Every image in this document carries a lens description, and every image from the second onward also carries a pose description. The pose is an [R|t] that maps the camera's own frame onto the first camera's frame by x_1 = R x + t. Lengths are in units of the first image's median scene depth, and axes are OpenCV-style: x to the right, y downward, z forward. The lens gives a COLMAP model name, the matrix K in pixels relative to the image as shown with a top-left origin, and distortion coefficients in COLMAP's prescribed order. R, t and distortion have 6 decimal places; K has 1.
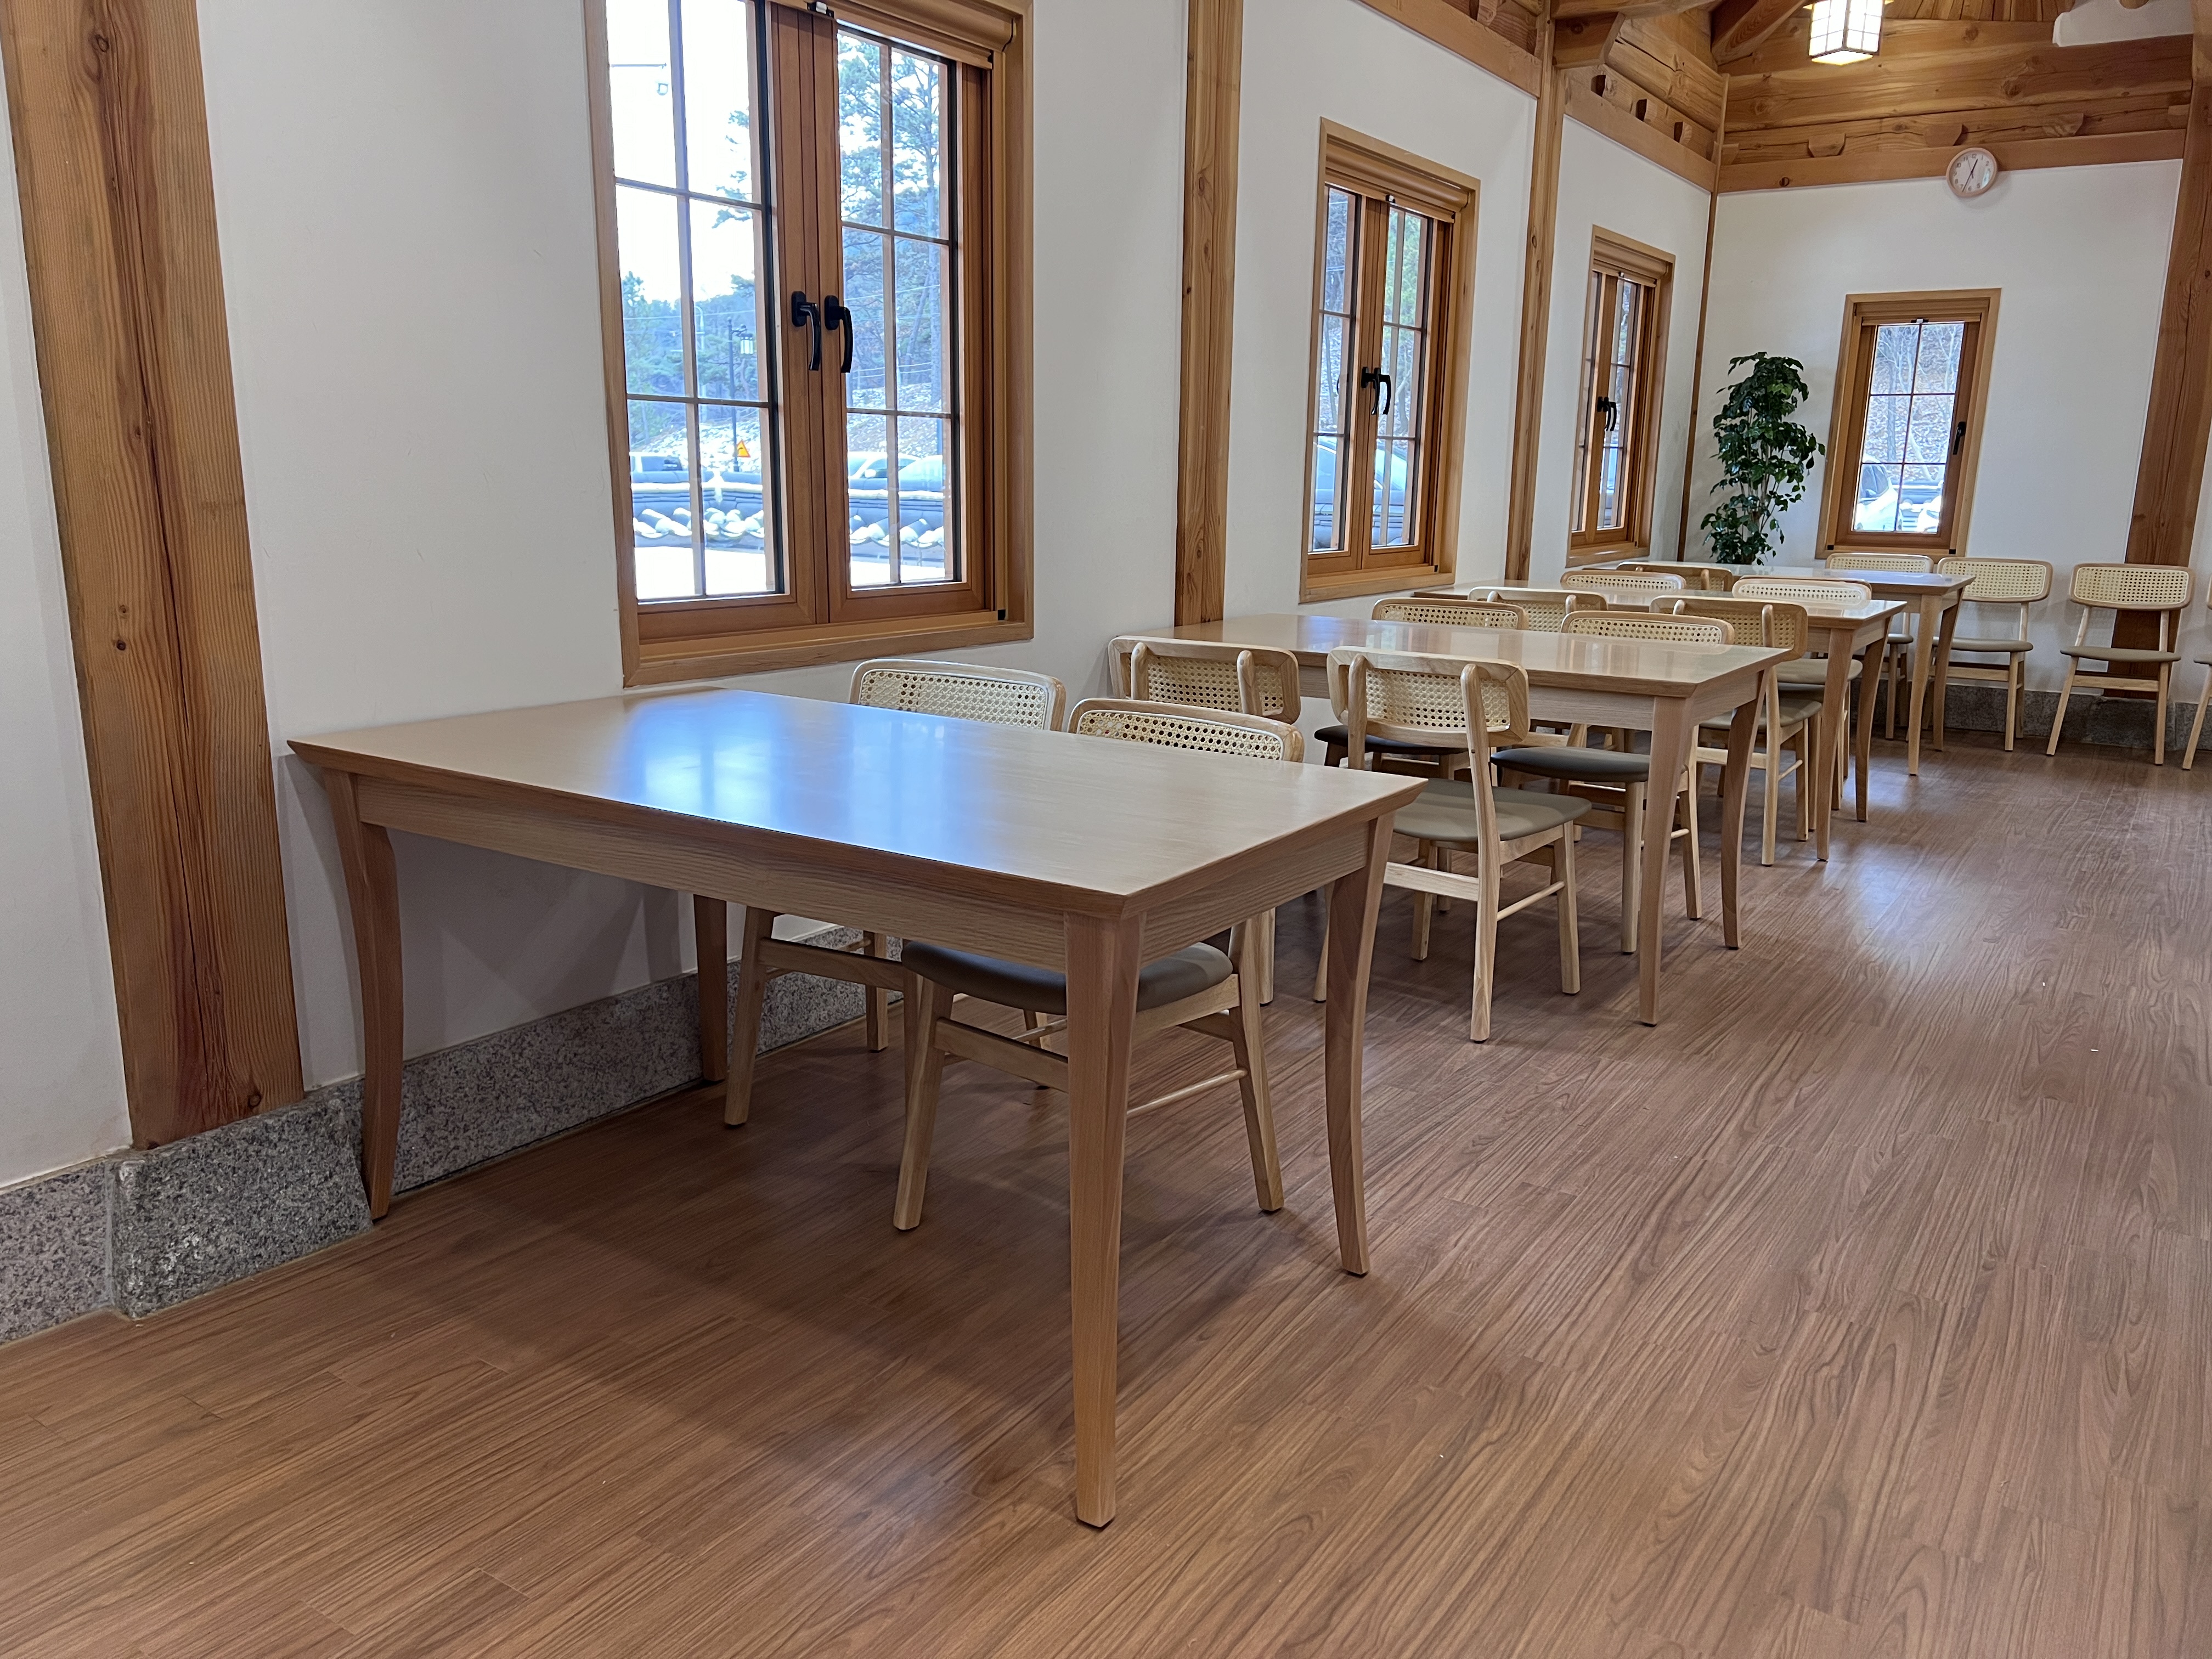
lens RADIAL K [[1679.3, 0, 1106.0], [0, 1679.3, 829.5], [0, 0, 1]] dist [0.066812, -0.069512]
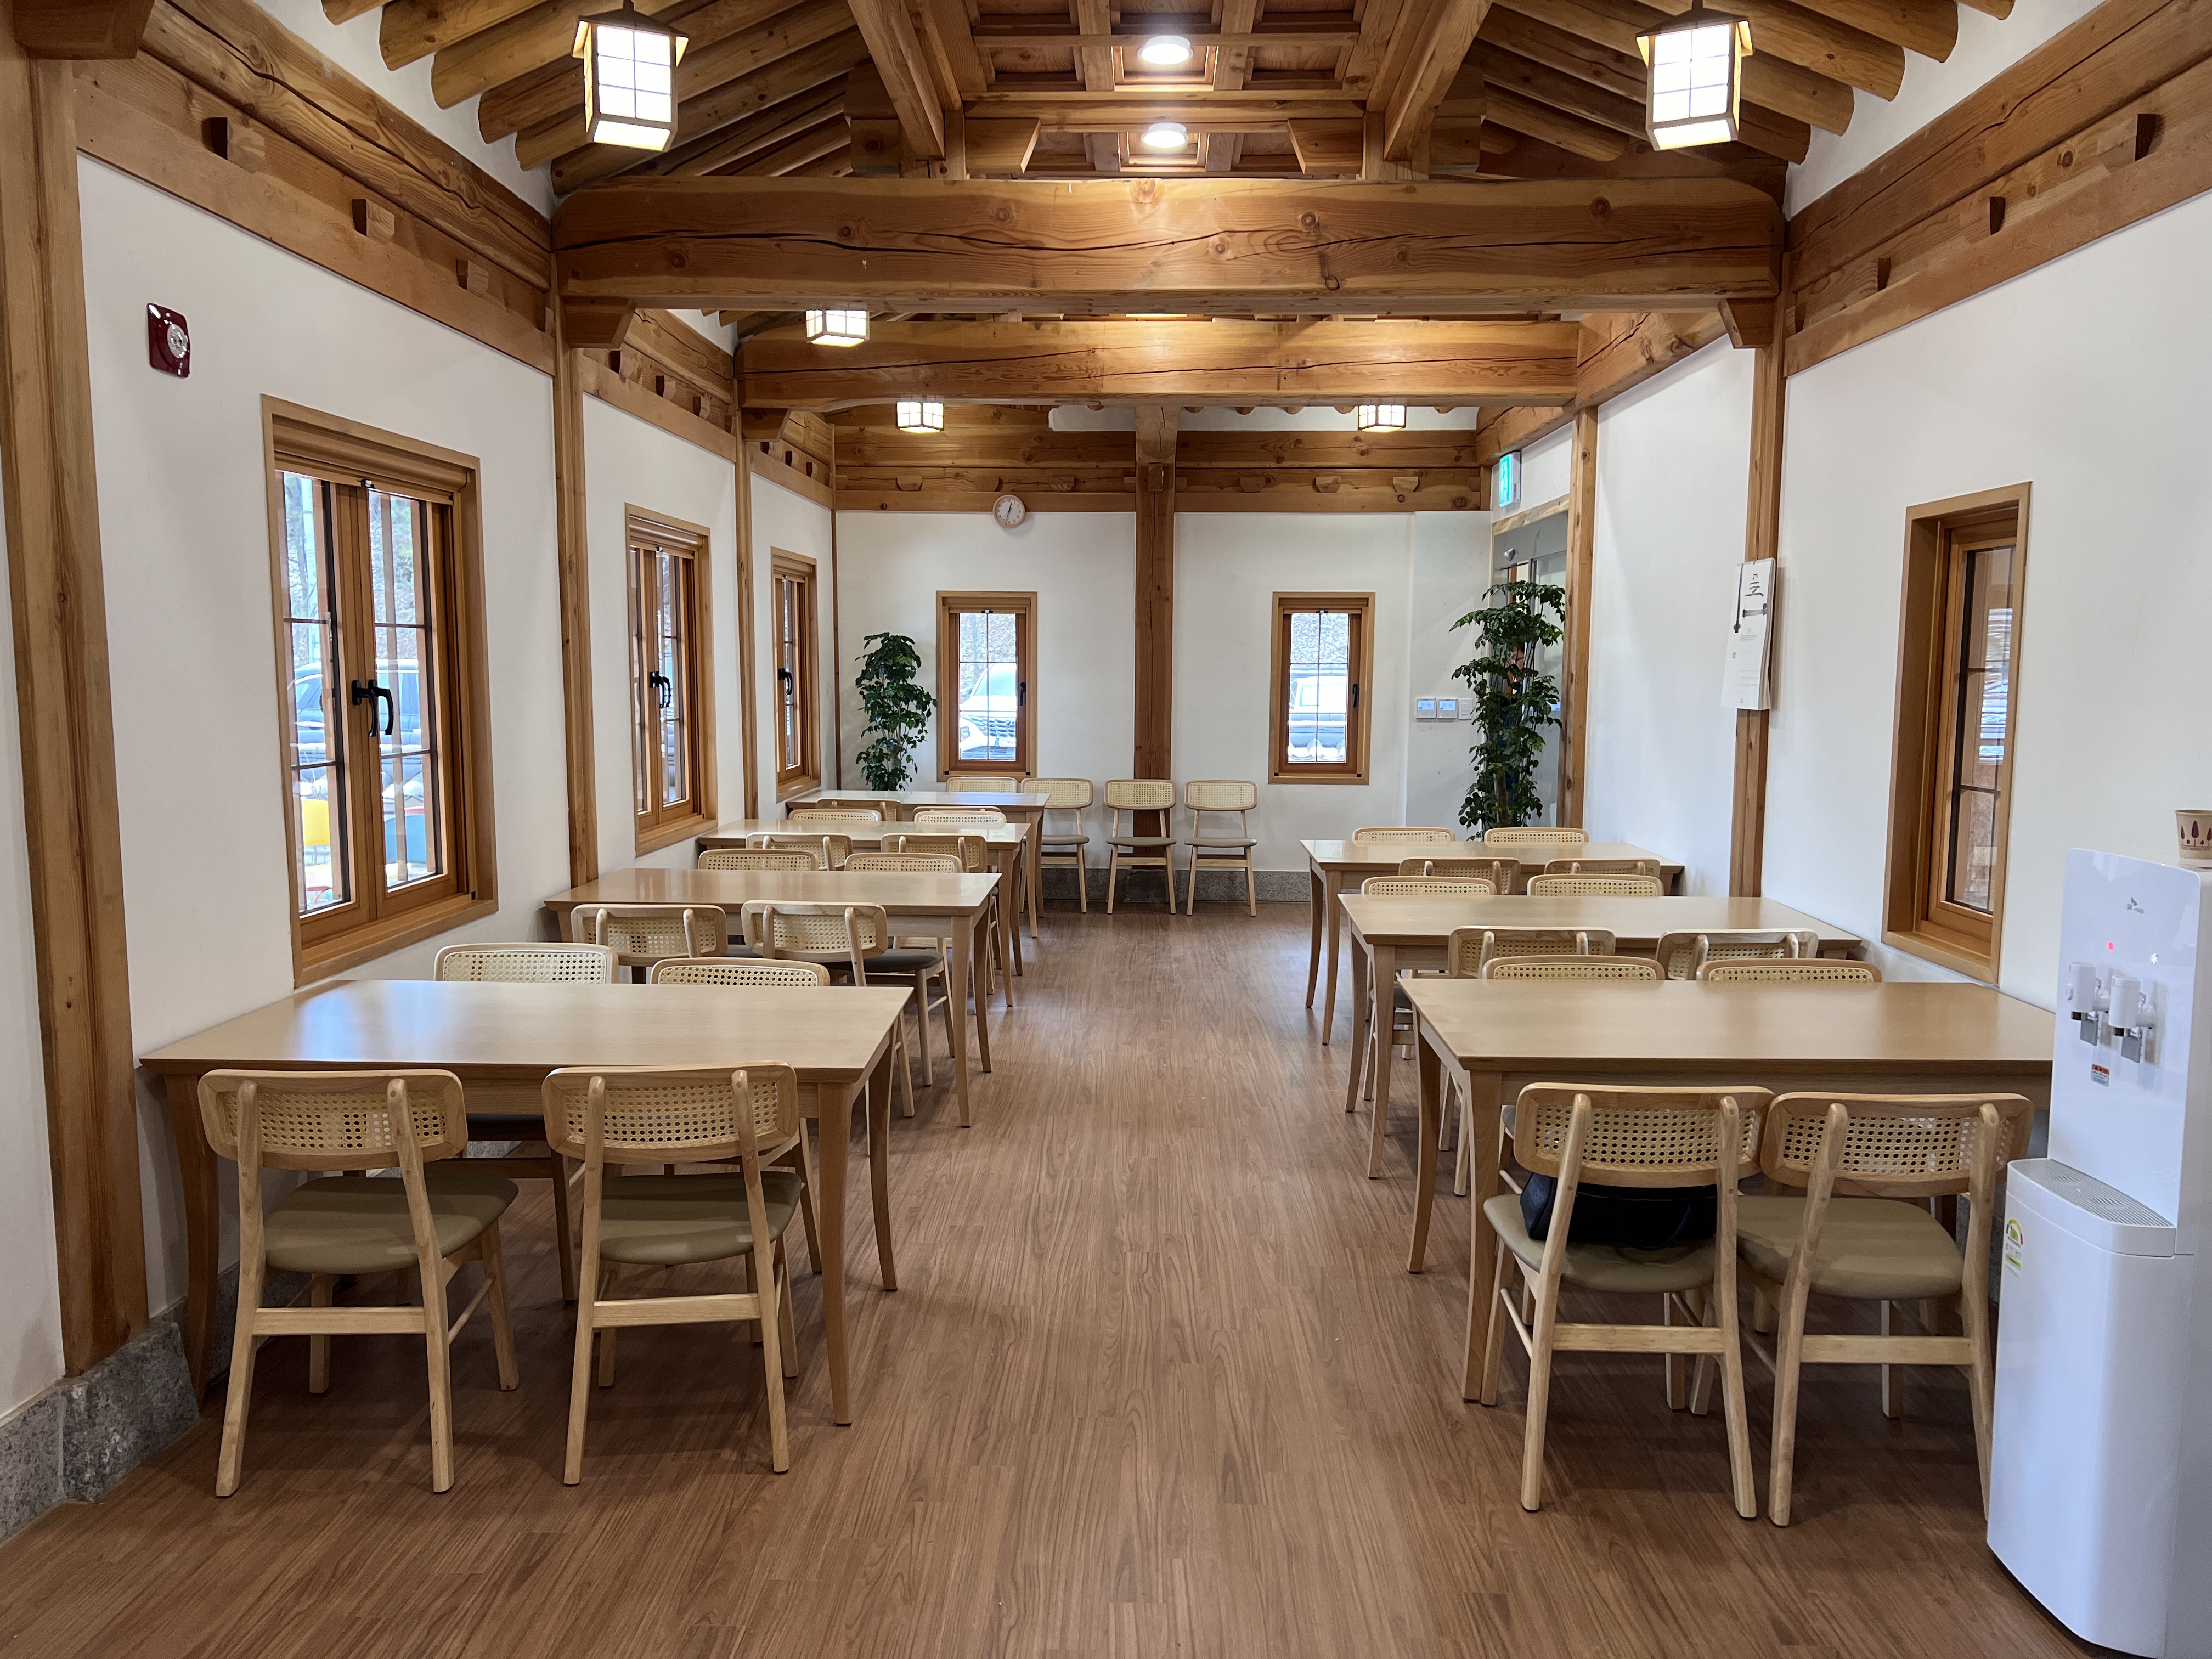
lens RADIAL K [[1679.3, 0, 1106.0], [0, 1679.3, 829.5], [0, 0, 1]] dist [0.066812, -0.069512]
pose [[0.848172, -0.067160, 0.525446, -0.208816], [0.121273, 0.990204, -0.069195, -0.018145], [-0.515652, 0.122412, 0.848009, -0.232089]]
